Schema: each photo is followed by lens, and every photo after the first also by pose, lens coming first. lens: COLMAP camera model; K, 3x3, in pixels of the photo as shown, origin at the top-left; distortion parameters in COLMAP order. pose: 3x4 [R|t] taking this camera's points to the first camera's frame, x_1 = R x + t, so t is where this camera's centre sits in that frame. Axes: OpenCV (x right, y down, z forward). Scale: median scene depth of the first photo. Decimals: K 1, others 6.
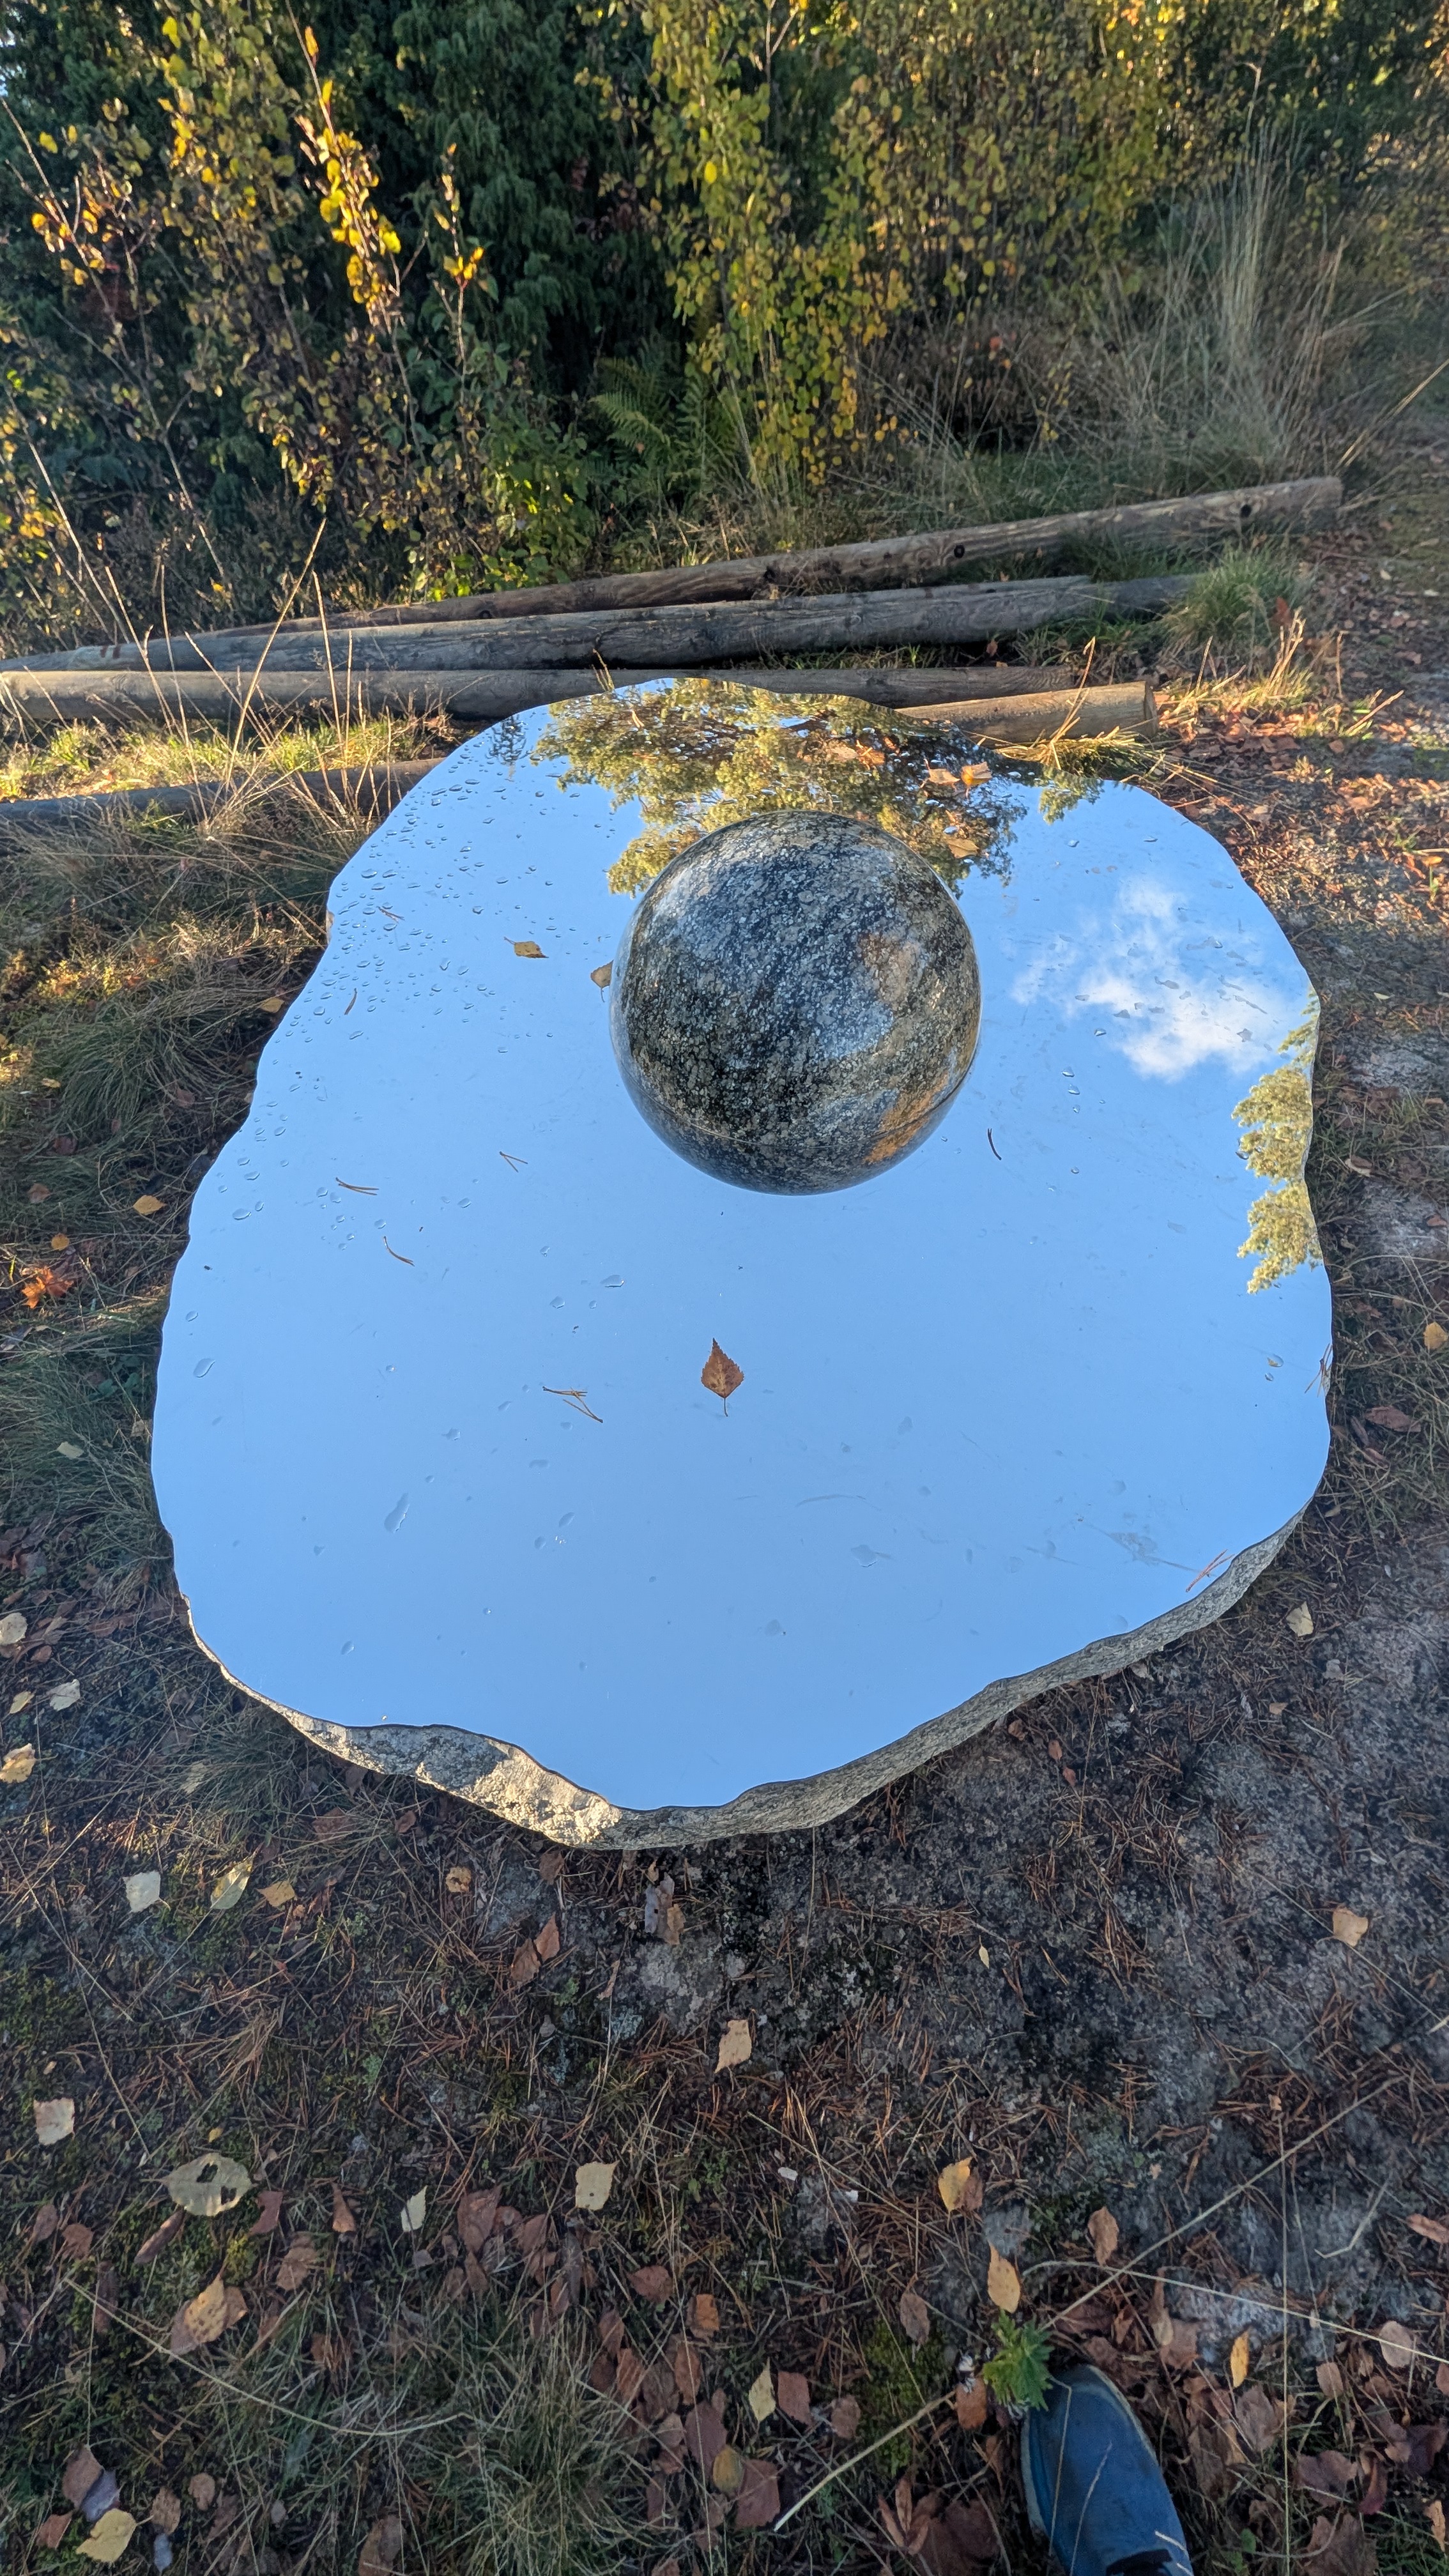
lens RADIAL K [[979.7, 0, 728.9], [0, 979.7, 1285.1], [0, 0, 1]] dist [-0.000094, 0.000398]
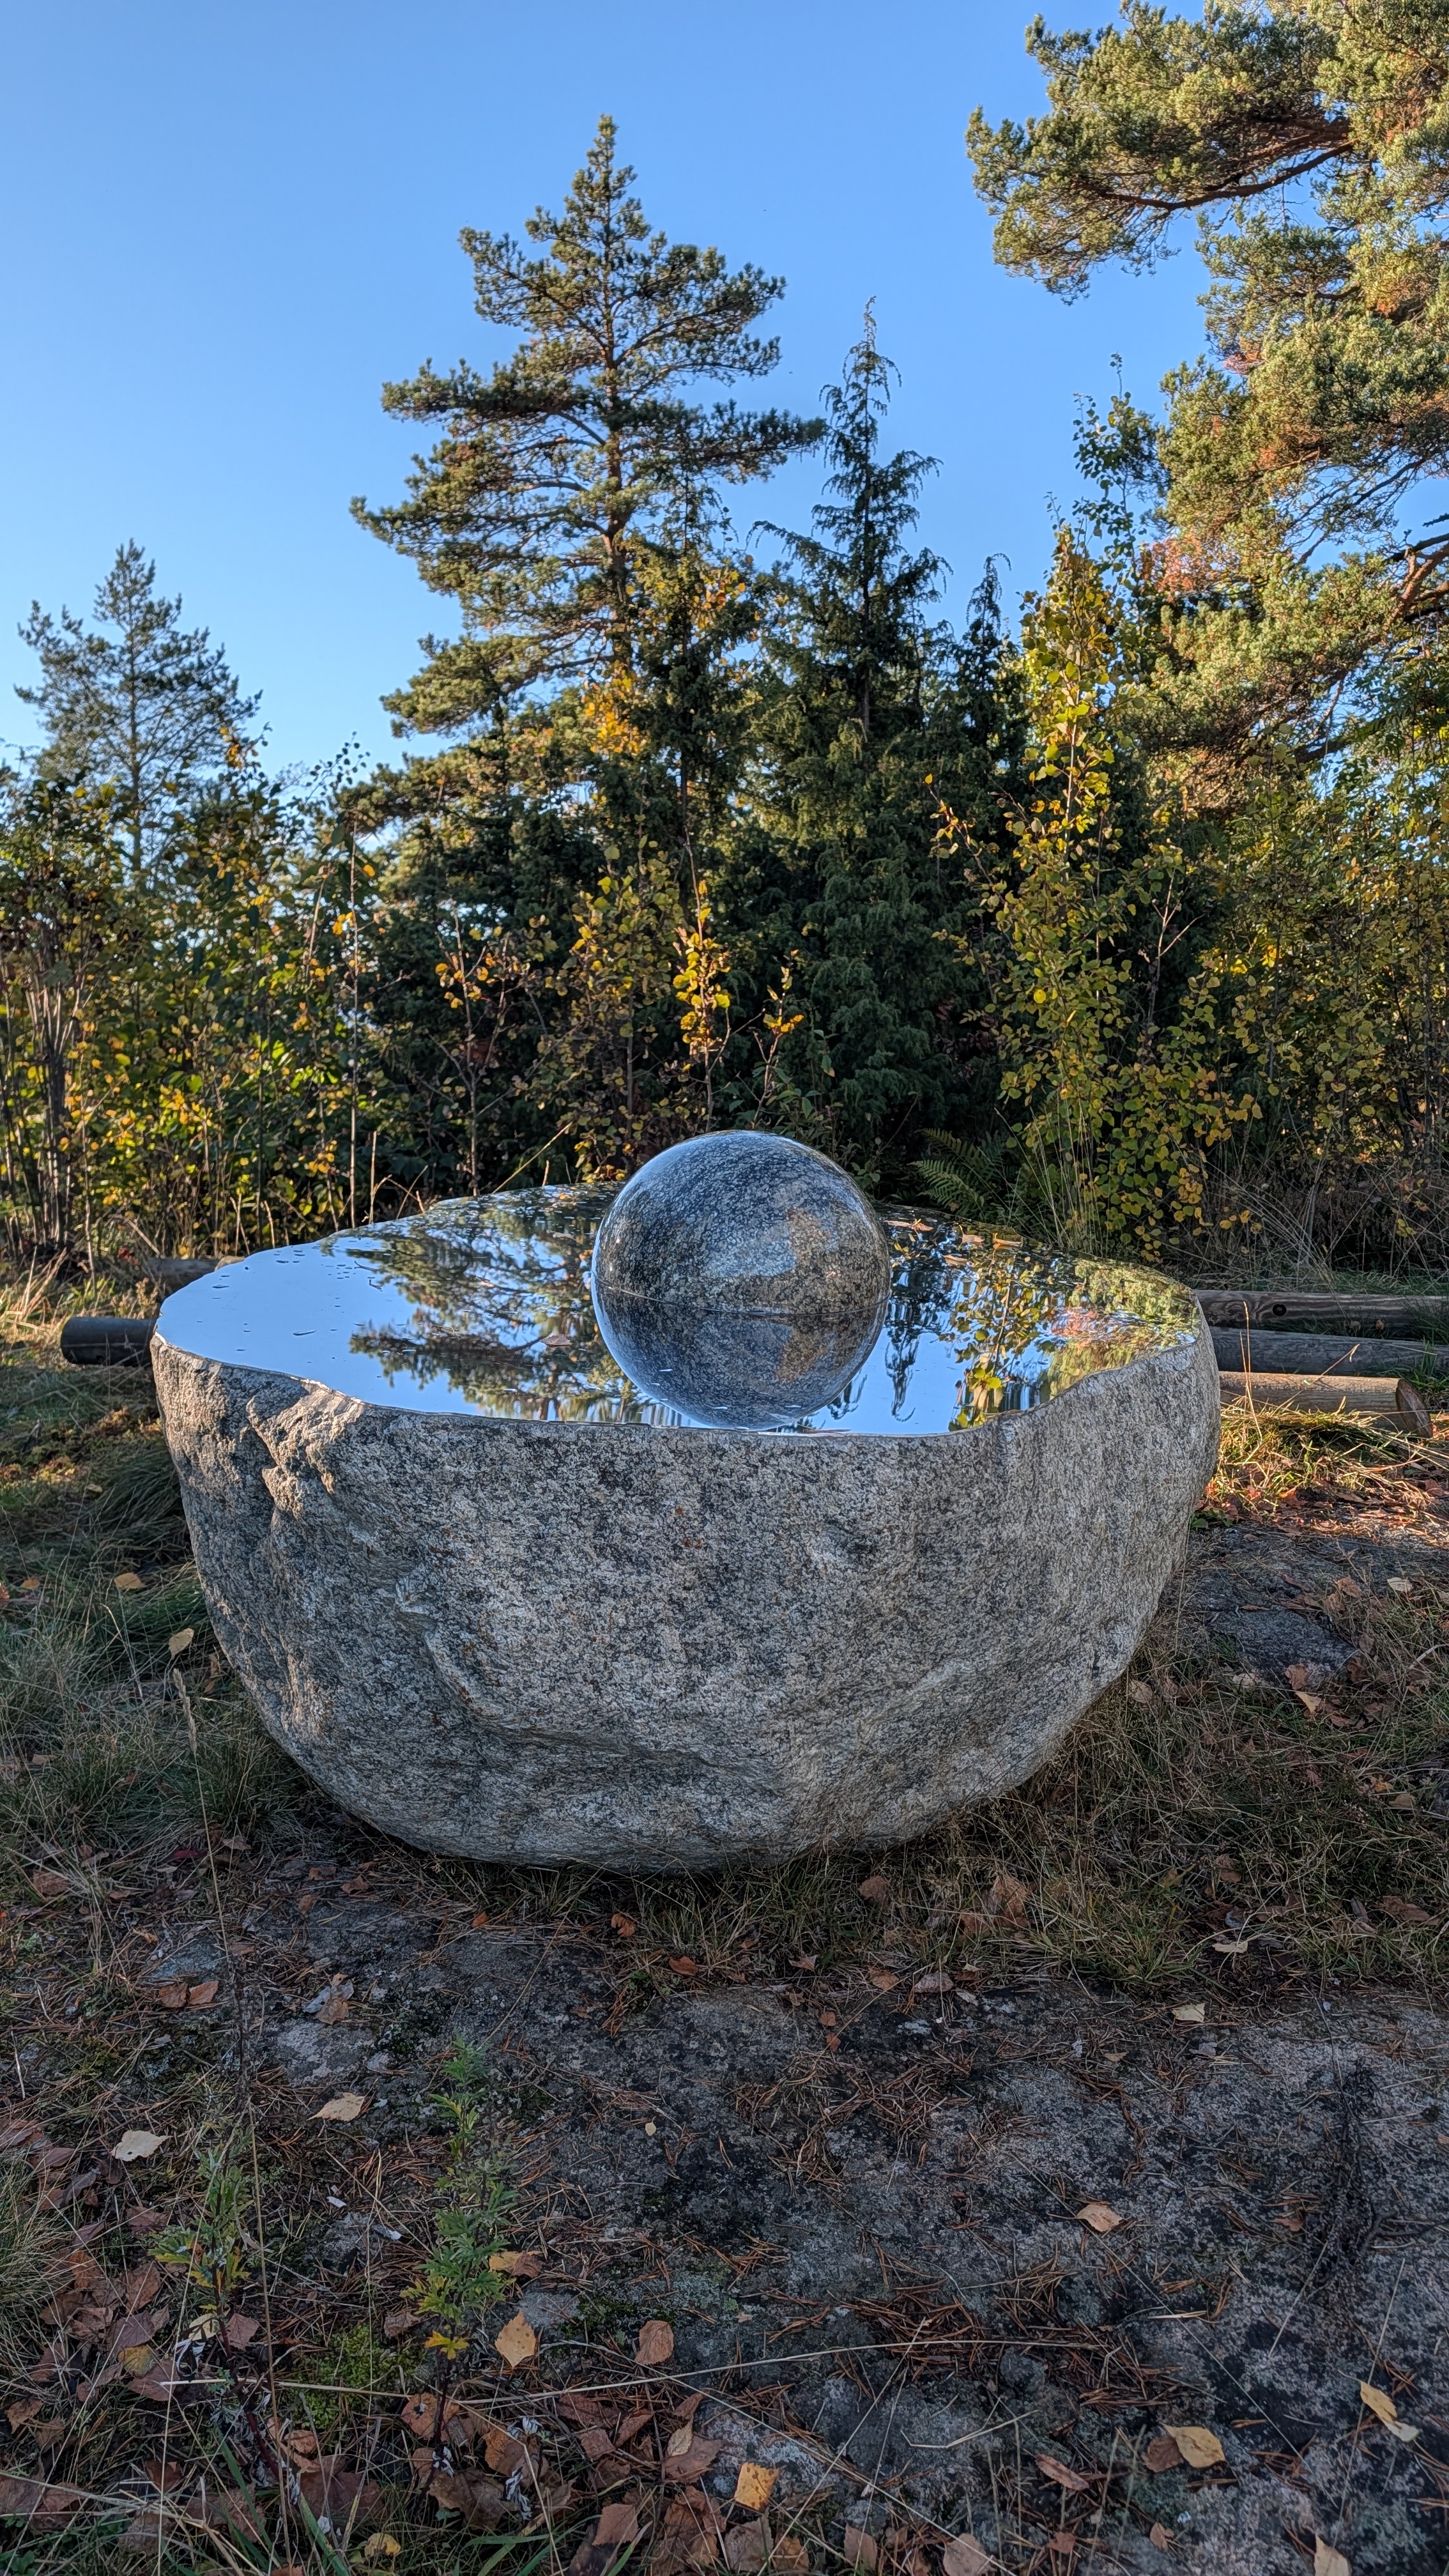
lens RADIAL K [[1874.0, 0, 723.6], [0, 1874.0, 1287.9], [0, 0, 1]] dist [0.019995, -0.009682]
pose [[0.949481, 0.127675, -0.286679, 0.283885], [-0.289537, 0.708763, -0.643292, 0.491579], [0.121055, 0.693797, 0.709923, -0.258802]]
